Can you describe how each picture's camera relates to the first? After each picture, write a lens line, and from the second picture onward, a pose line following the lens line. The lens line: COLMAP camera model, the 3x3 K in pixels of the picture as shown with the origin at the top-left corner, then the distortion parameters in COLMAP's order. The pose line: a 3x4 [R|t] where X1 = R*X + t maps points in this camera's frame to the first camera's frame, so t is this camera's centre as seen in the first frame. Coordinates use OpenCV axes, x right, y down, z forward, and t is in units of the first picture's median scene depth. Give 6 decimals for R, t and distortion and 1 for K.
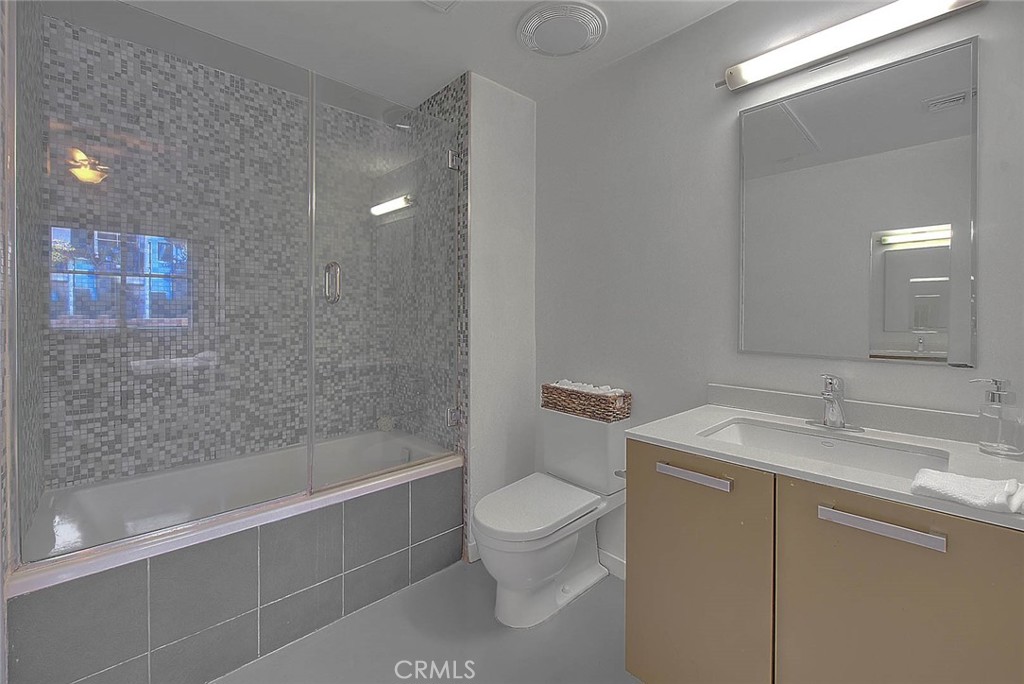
lens RADIAL K [[430.7, 0, 511.8], [0, 430.7, 316.9], [0, 0, 1]] dist [-0.001949, -0.000920]
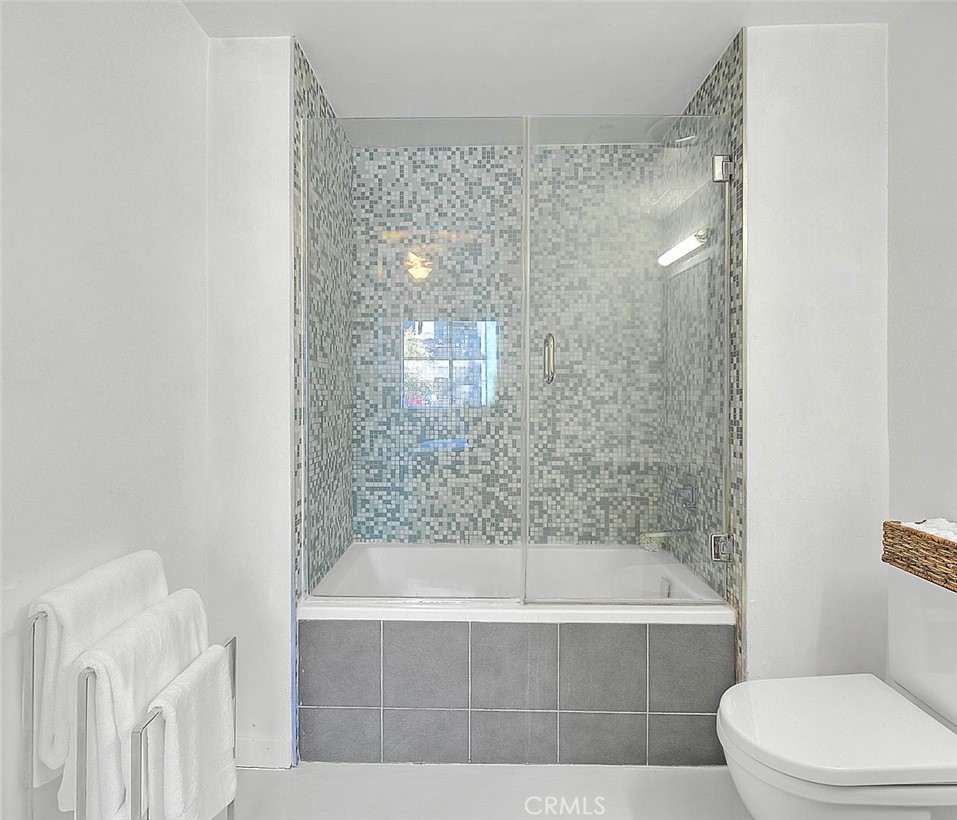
lens RADIAL K [[544.2, 0, 458.1], [0, 544.2, 395.8], [0, 0, 1]] dist [-0.000981, -0.002851]
pose [[0.711724, 0.000626, -0.702459, 0.168042], [-0.004325, 0.999985, -0.003491, -0.001662], [0.702446, 0.005523, 0.711716, 0.100406]]
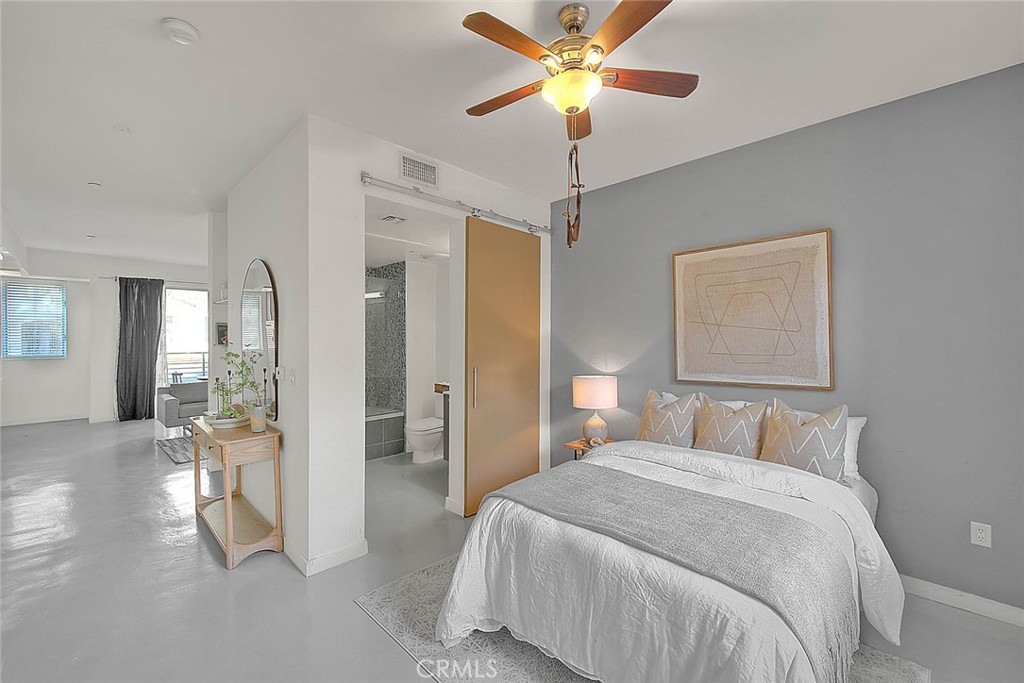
lens RADIAL K [[433.1, 0, 508.3], [0, 433.1, 350.5], [0, 0, 1]] dist [-0.000898, -0.000183]
pose [[0.999452, 0.003052, 0.032950, 0.408981], [-0.003705, 0.999798, 0.019775, -0.088233], [-0.032883, -0.019886, 0.999261, -1.534557]]
